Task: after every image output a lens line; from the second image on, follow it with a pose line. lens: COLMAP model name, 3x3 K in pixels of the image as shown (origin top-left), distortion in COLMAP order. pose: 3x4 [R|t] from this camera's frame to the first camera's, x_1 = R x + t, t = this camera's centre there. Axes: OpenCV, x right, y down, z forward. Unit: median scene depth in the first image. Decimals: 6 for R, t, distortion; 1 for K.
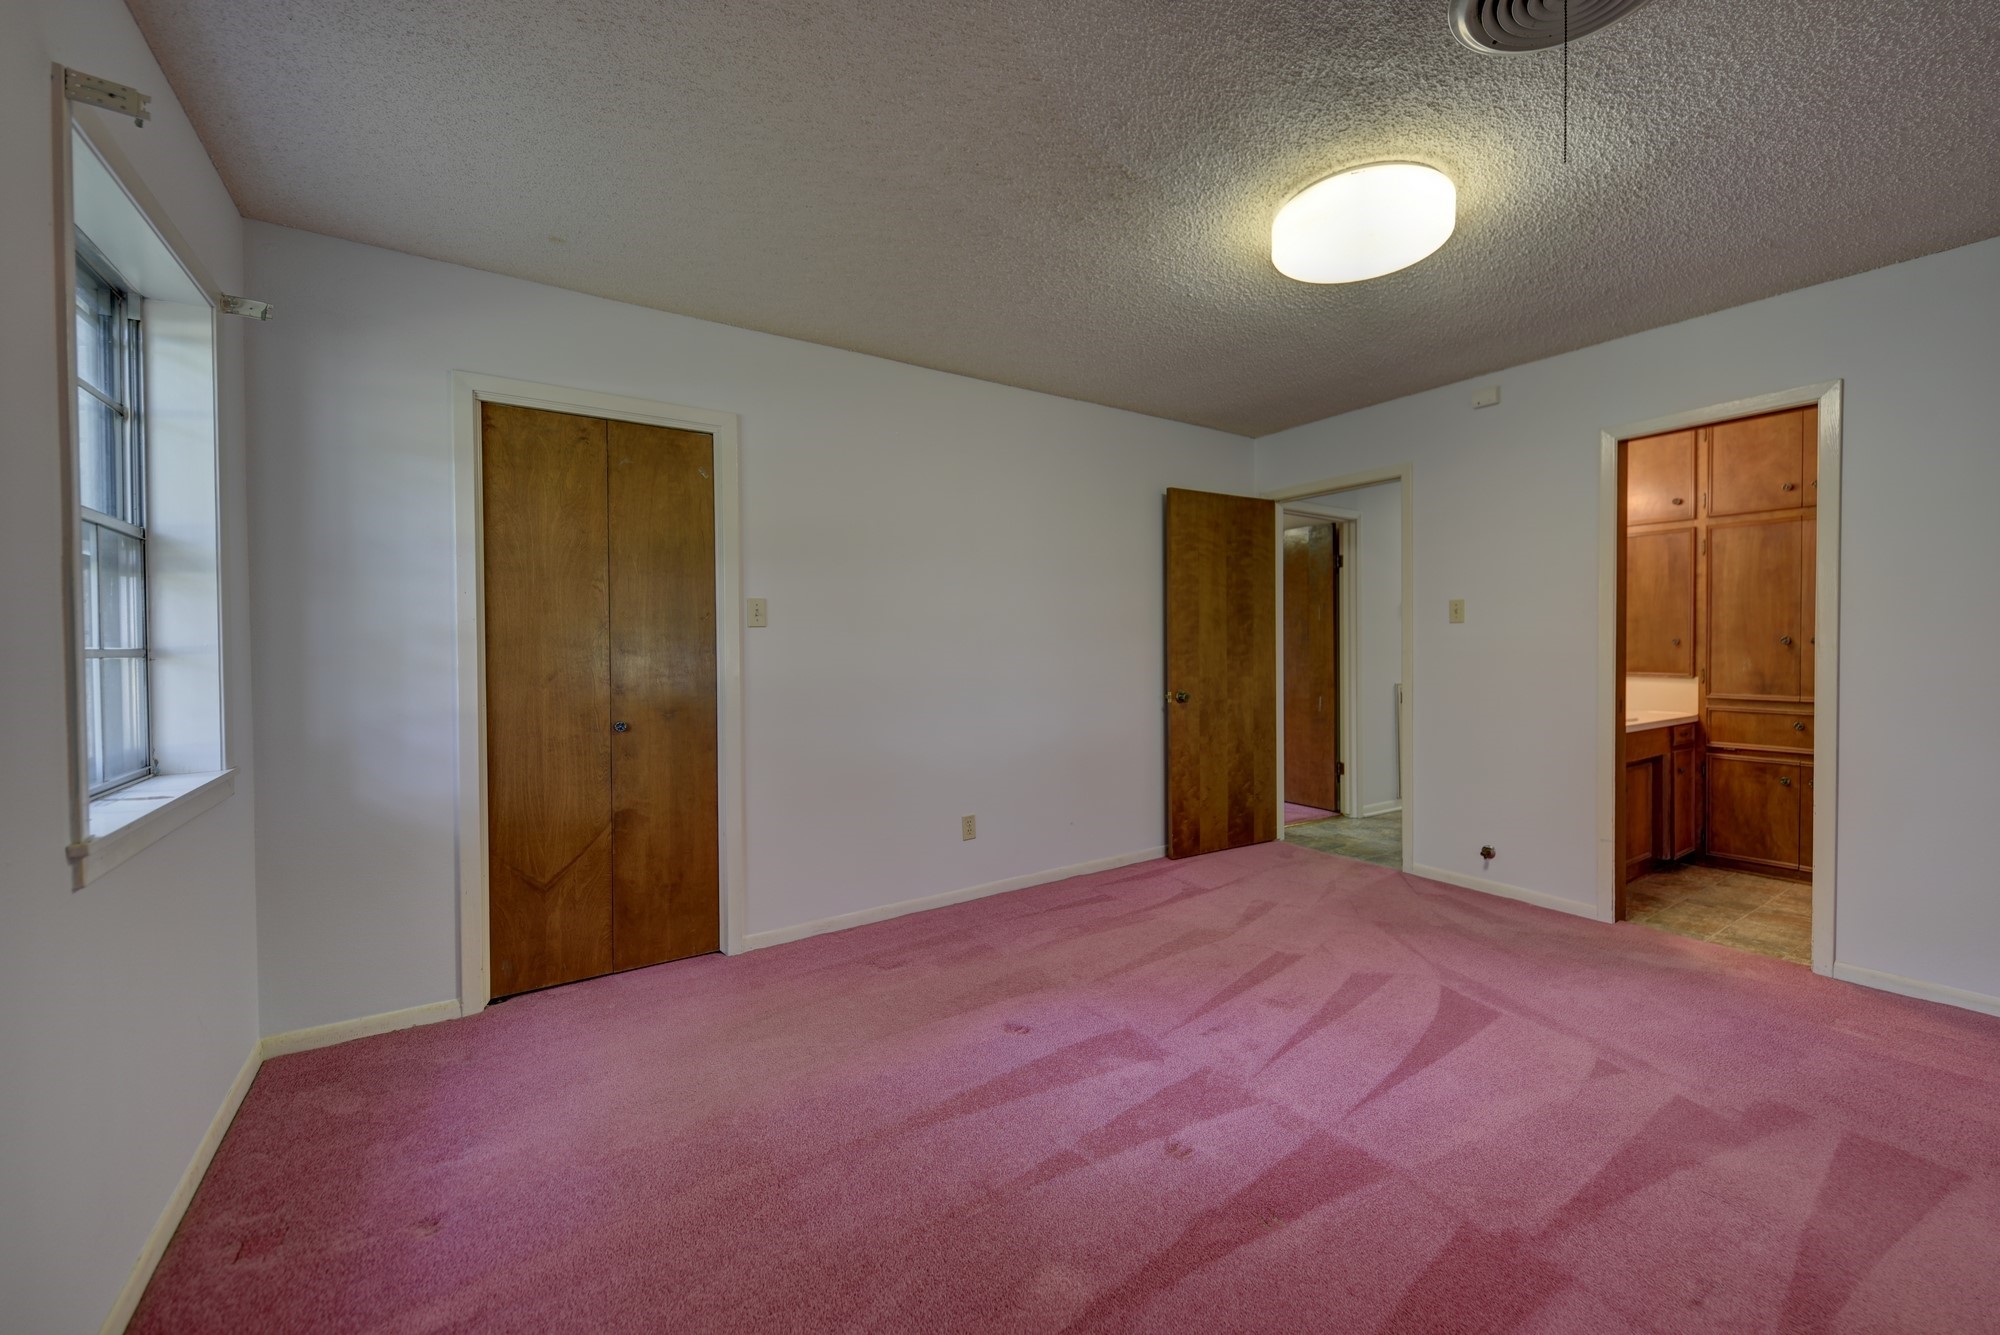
lens RADIAL K [[804.7, 0, 1012.6], [0, 804.7, 658.8], [0, 0, 1]] dist [-0.000695, -0.000056]
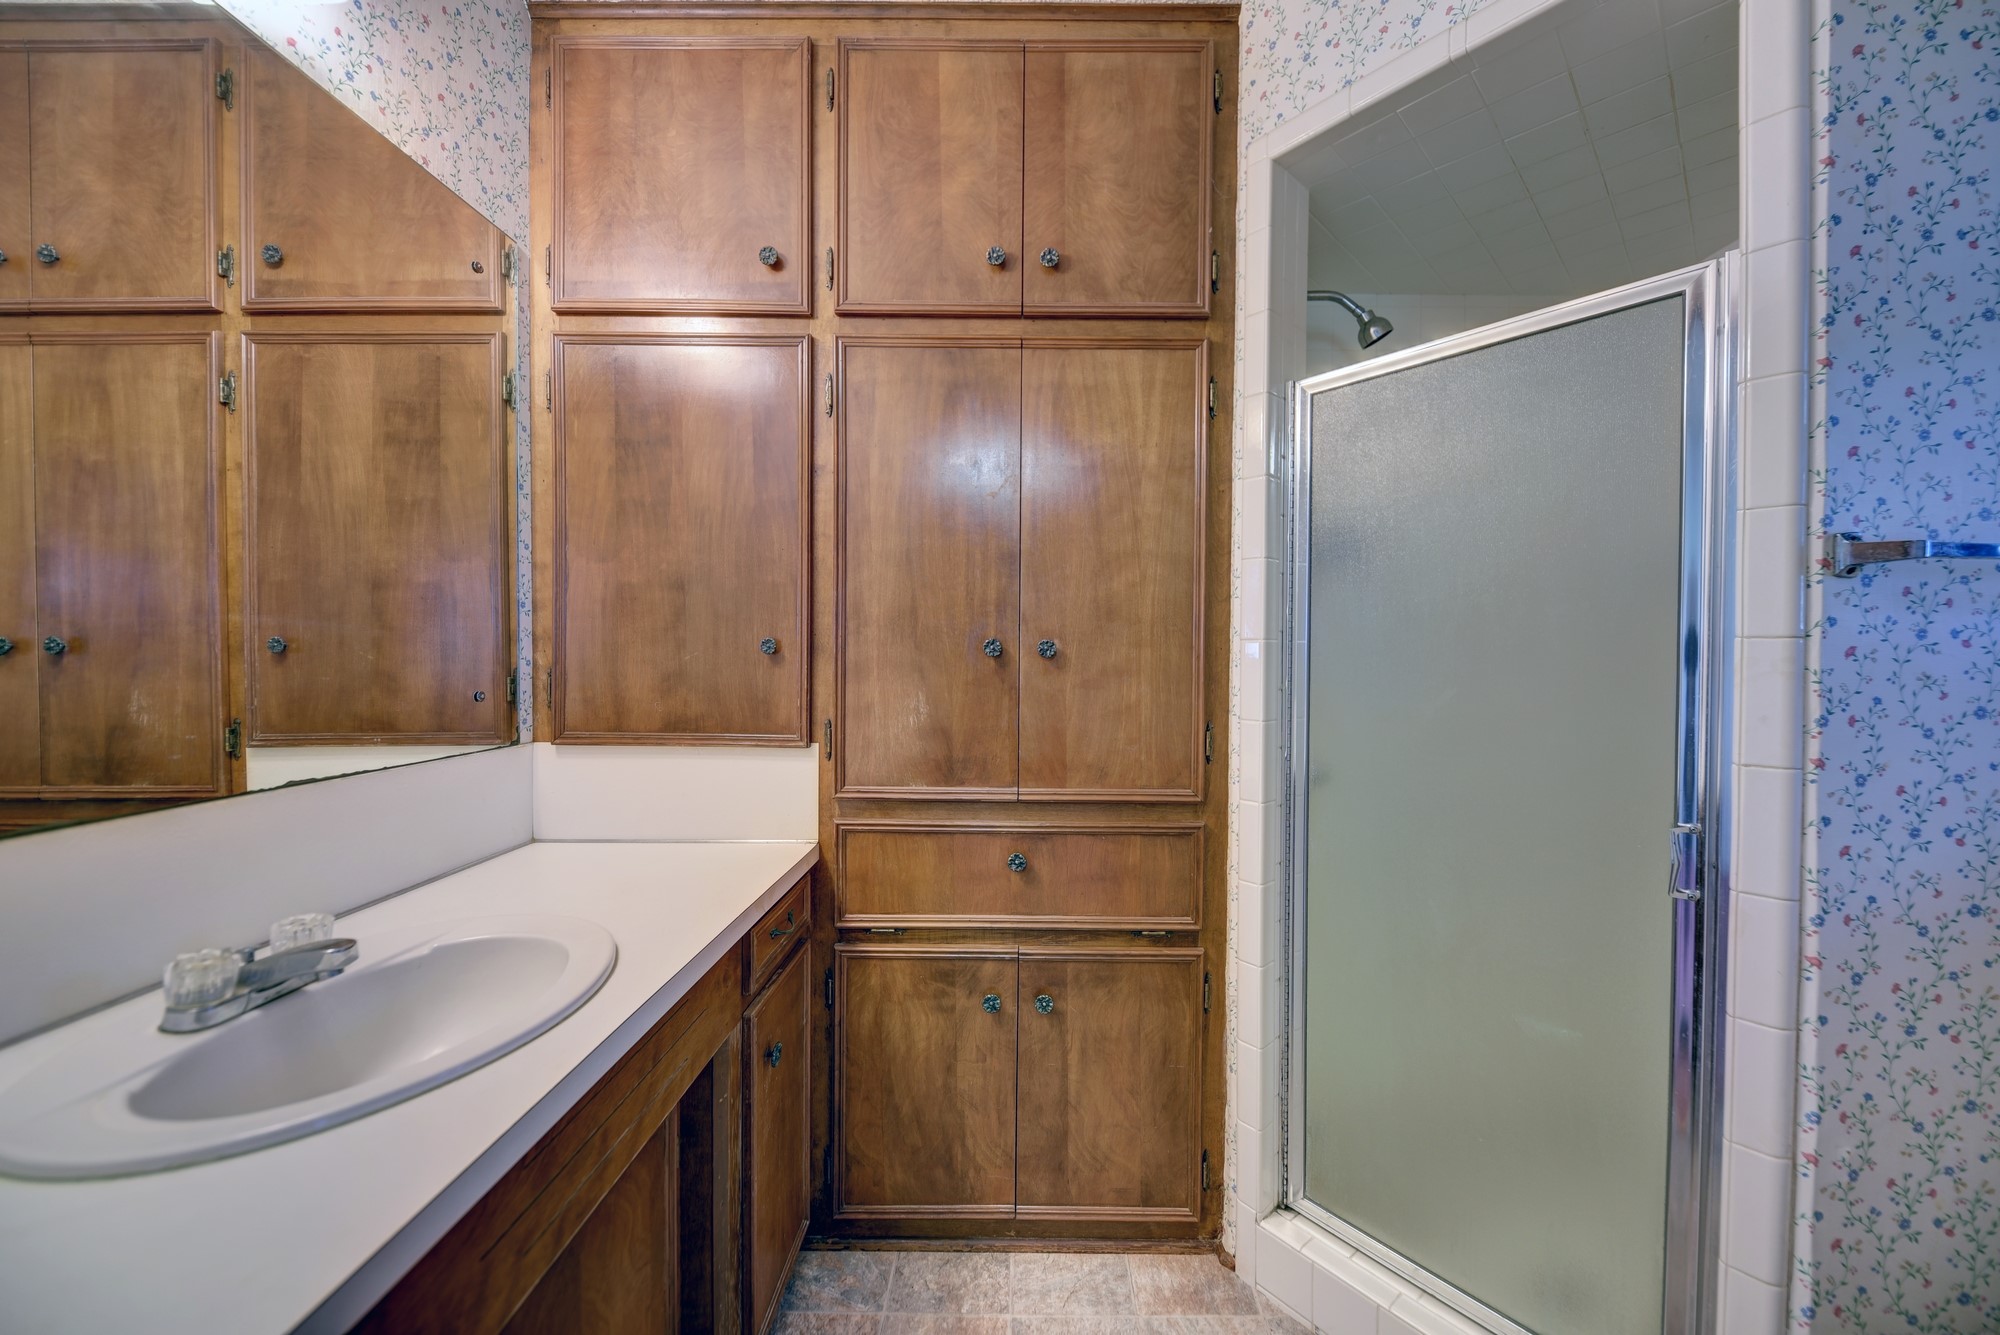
lens RADIAL K [[732.1, 0, 1011.2], [0, 732.1, 670.9], [0, 0, 1]] dist [0.013194, 0.000038]
pose [[0.572686, -0.000857, 0.819774, 0.640719], [0.001593, 0.999999, -0.000068, -0.010766], [-0.819773, 0.001344, 0.572687, 0.750353]]
